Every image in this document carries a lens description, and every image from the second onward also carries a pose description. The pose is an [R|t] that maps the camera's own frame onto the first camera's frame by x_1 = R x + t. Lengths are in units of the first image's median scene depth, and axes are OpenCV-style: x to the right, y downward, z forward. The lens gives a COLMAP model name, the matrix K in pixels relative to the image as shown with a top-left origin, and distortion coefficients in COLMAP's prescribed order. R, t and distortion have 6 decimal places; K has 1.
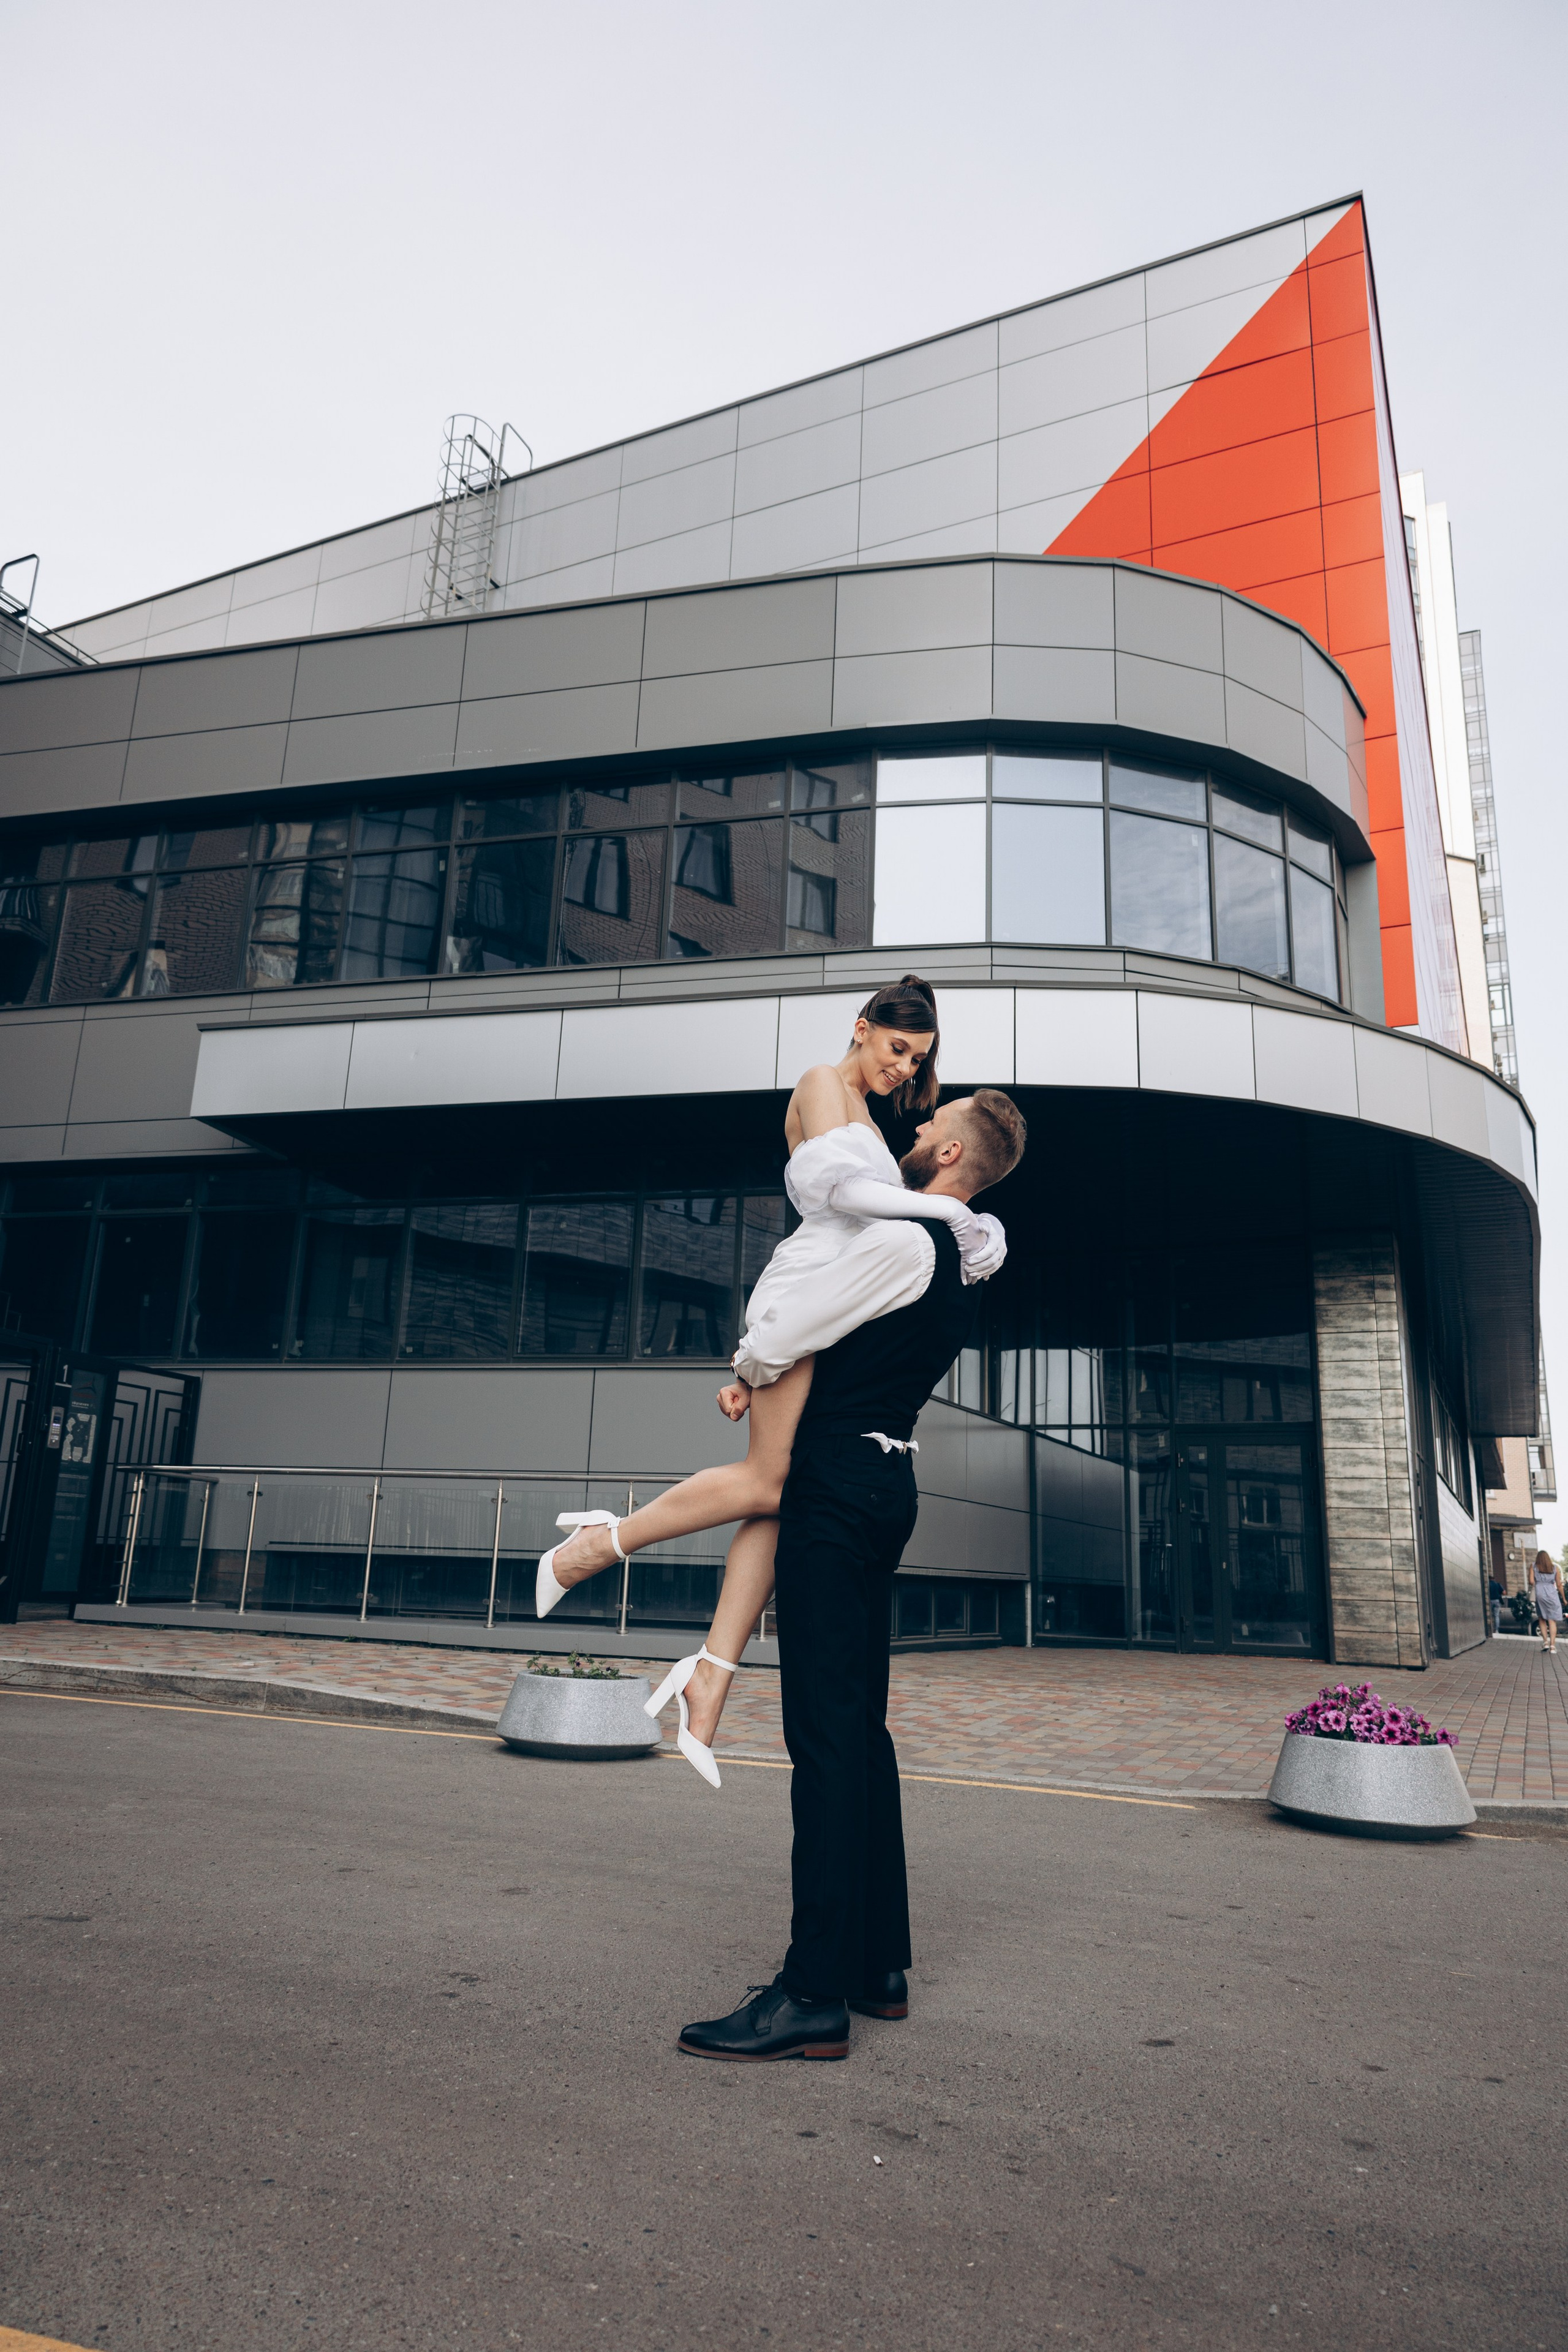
lens RADIAL K [[1534.5, 0, 773.0], [0, 1534.5, 1198.3], [0, 0, 1]] dist [-0.000300, -0.002405]
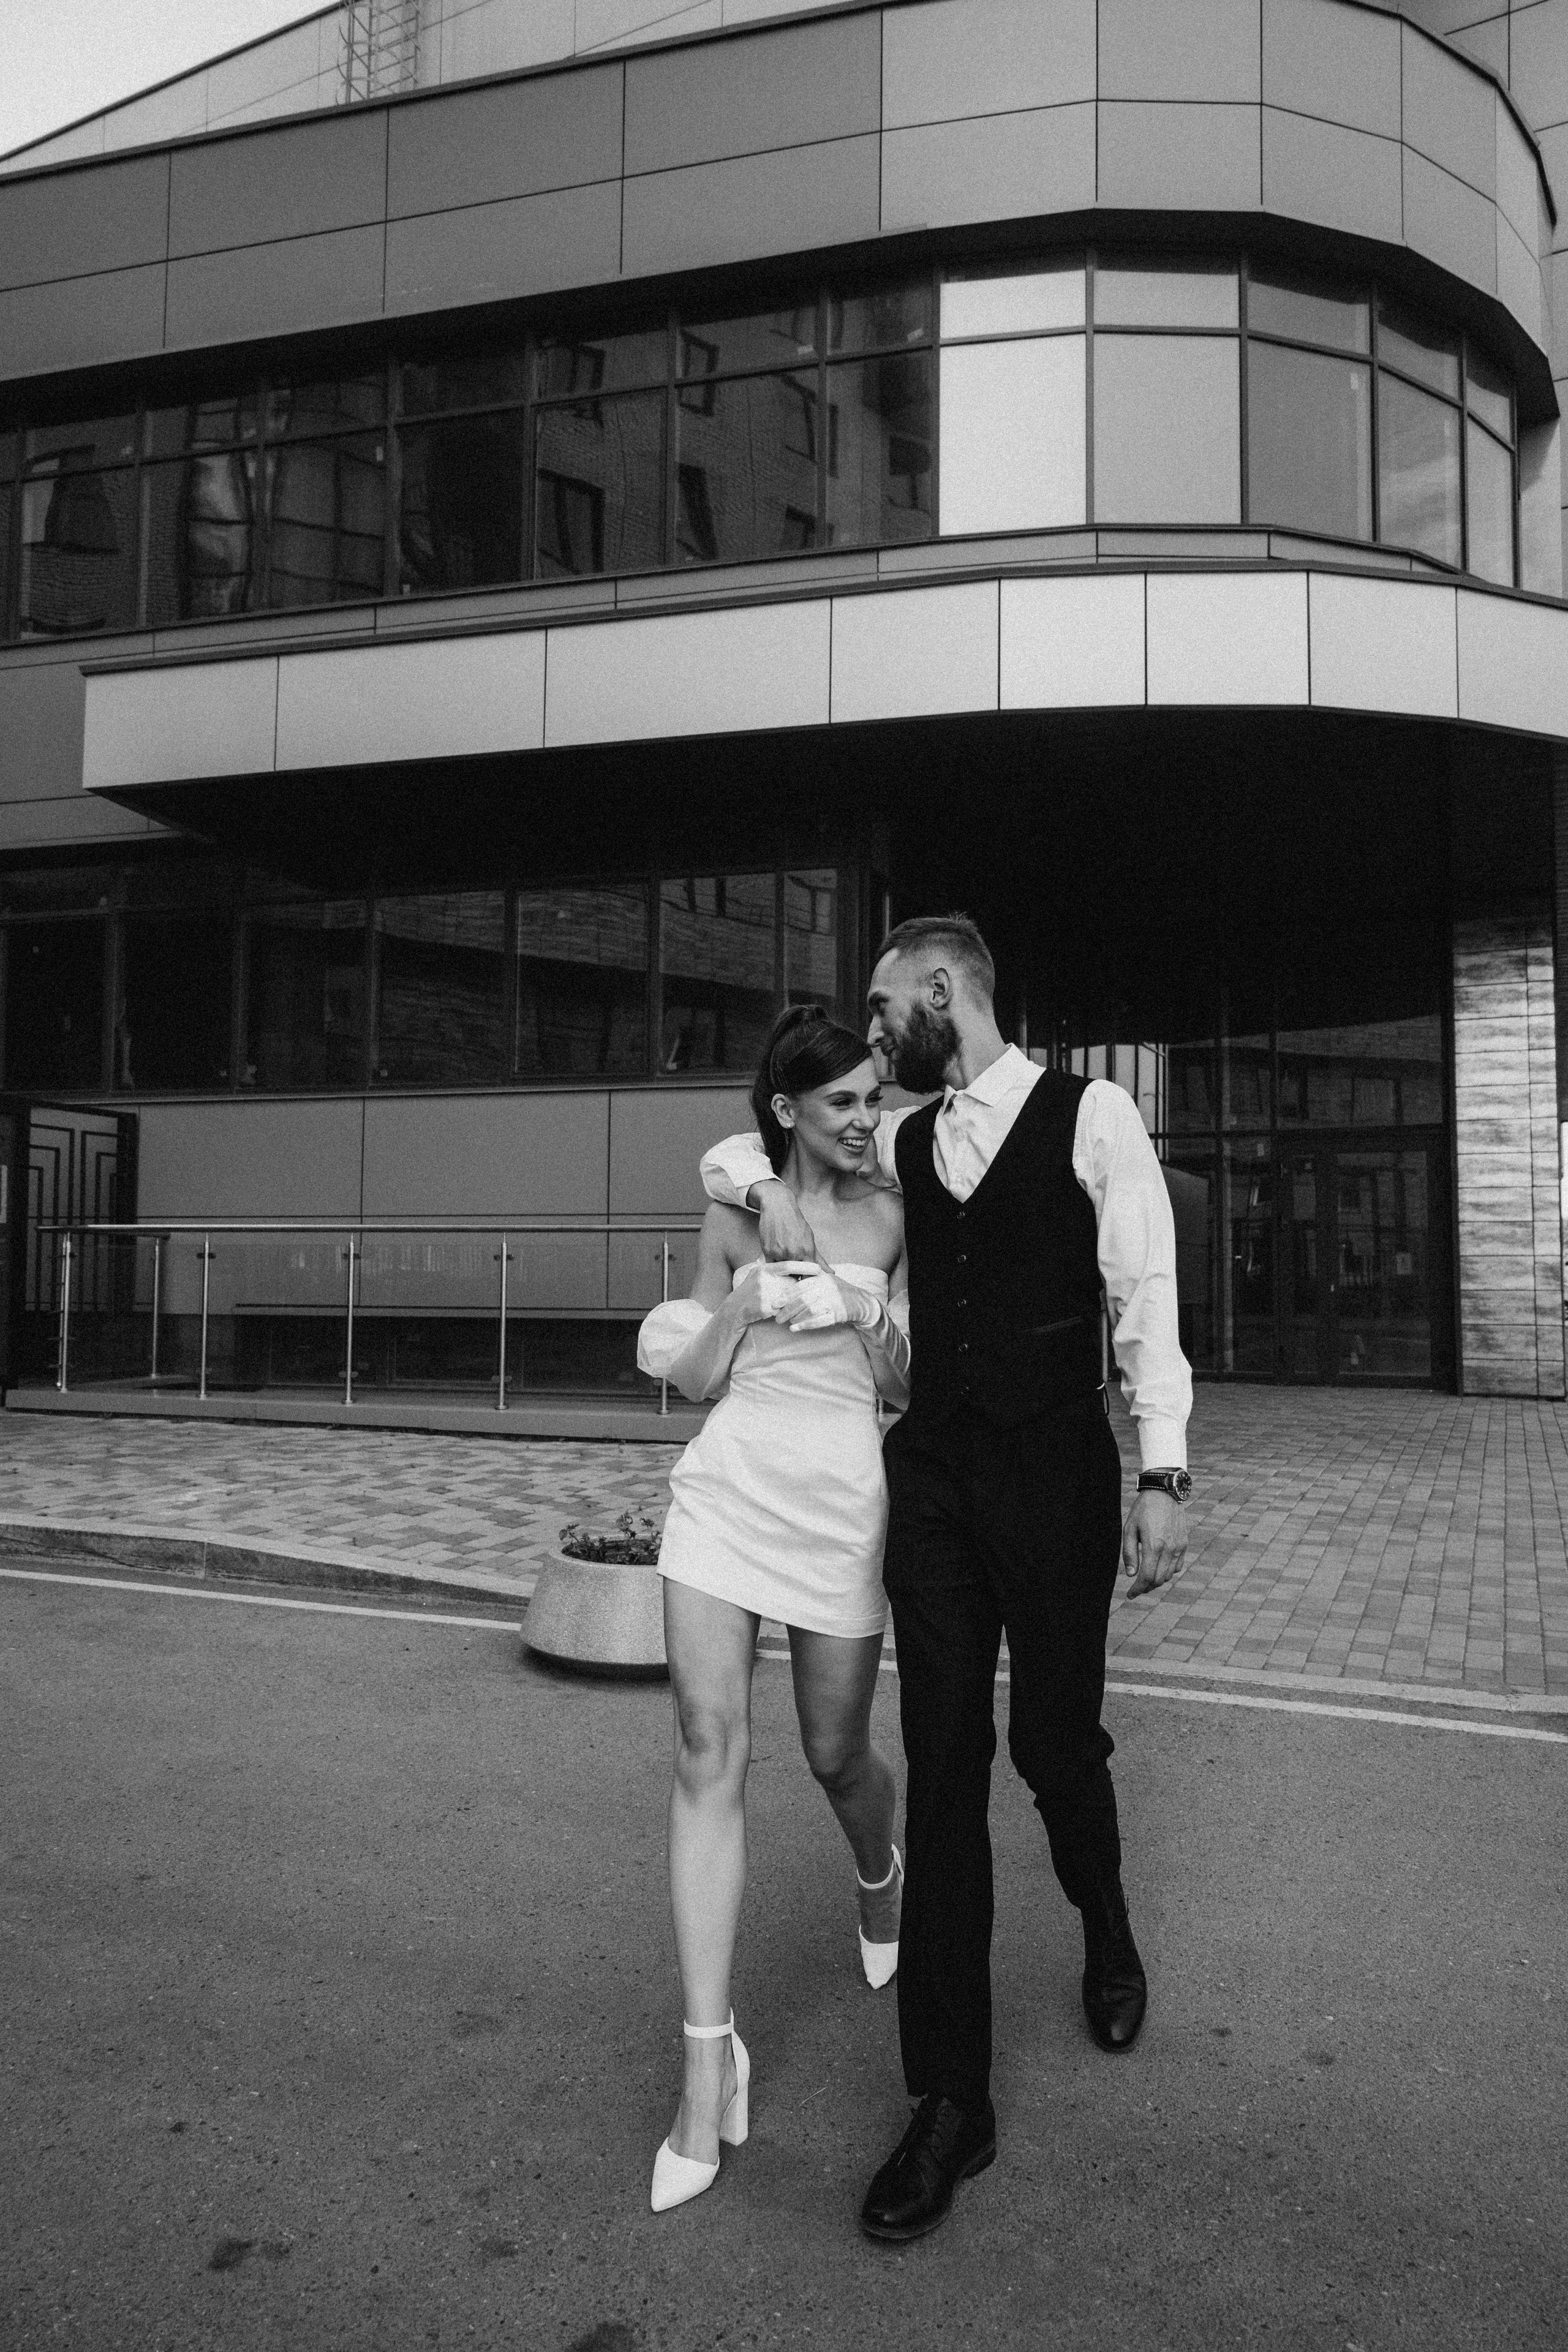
lens RADIAL K [[1534.5, 0, 773.0], [0, 1534.5, 1198.3], [0, 0, 1]] dist [-0.000300, -0.002405]
pose [[0.999543, -0.030221, 0.001030, -0.029037], [0.029451, 0.980672, 0.193429, 0.010542], [-0.006856, -0.193310, 0.981114, 0.168344]]
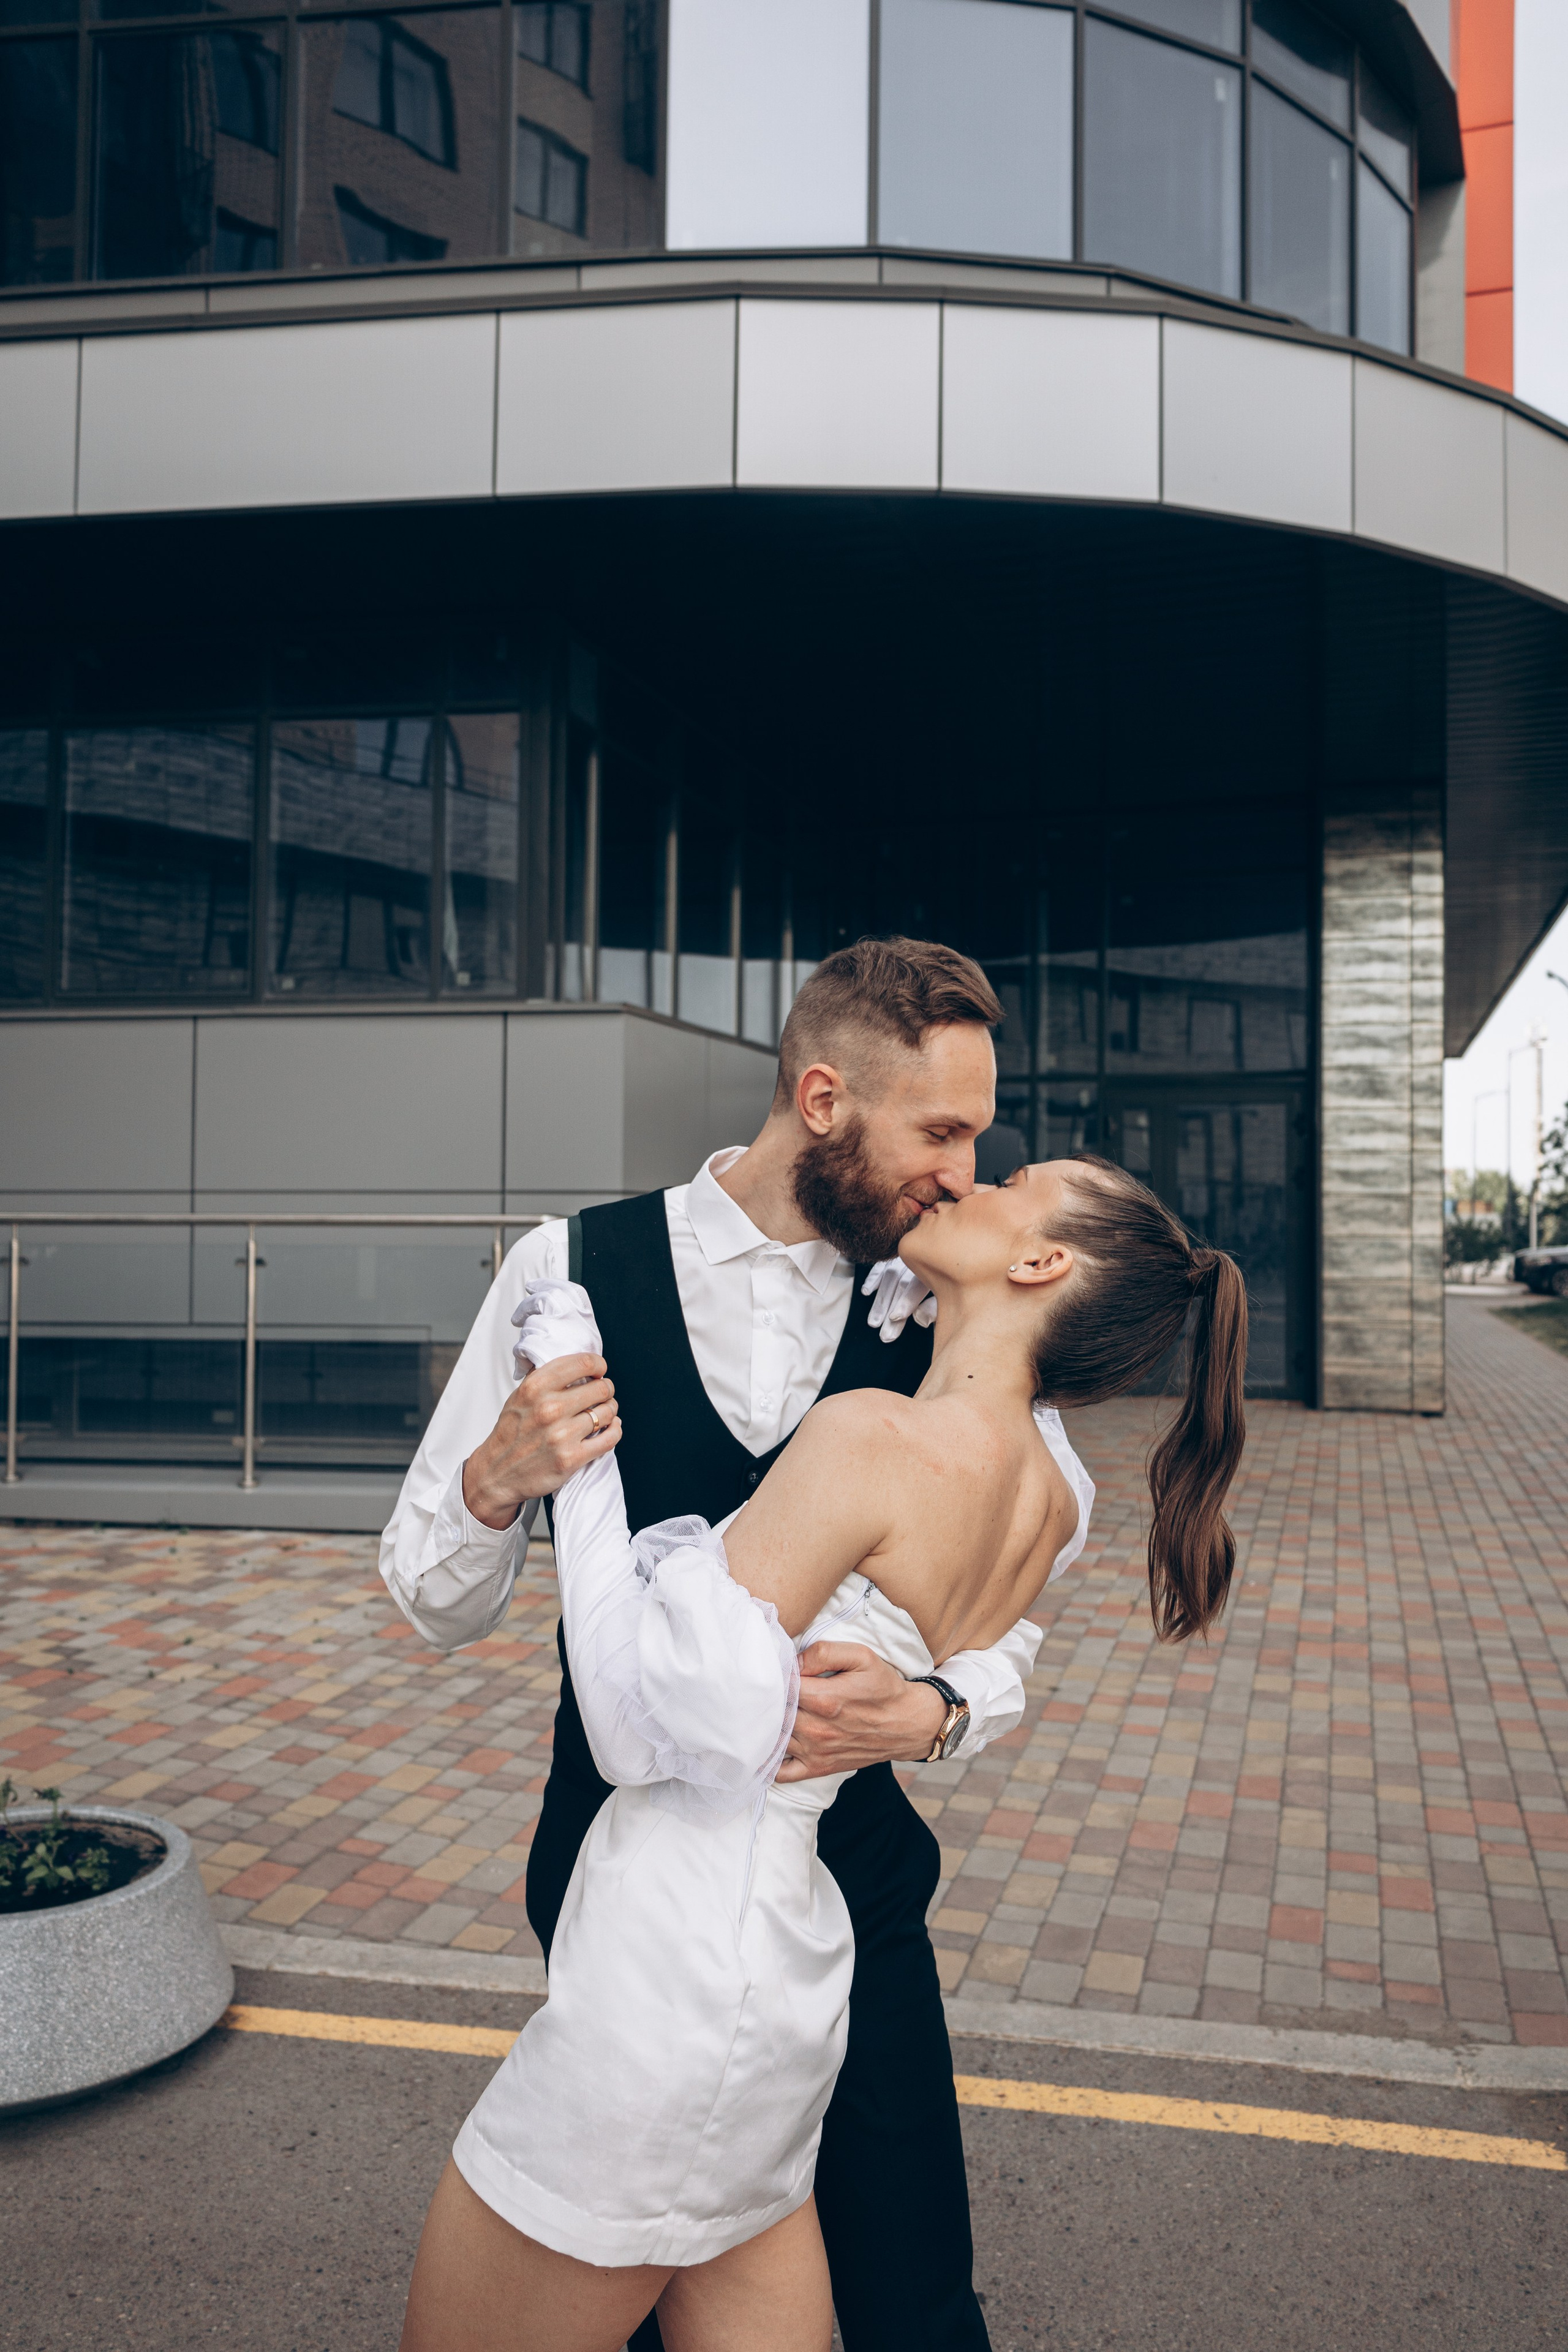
lens RADIAL K [[1762.7, 0, 752.8], [0, 1762.7, 1201.3], [0, 0, 1]] dist [-0.010049, -0.003449]
pose [[0.992097, -0.026390, 0.122667, 0.008295], [-0.003445, 0.971535, 0.236870, 0.018829], [-0.125426, -0.235420, 0.963766, 0.287054]]
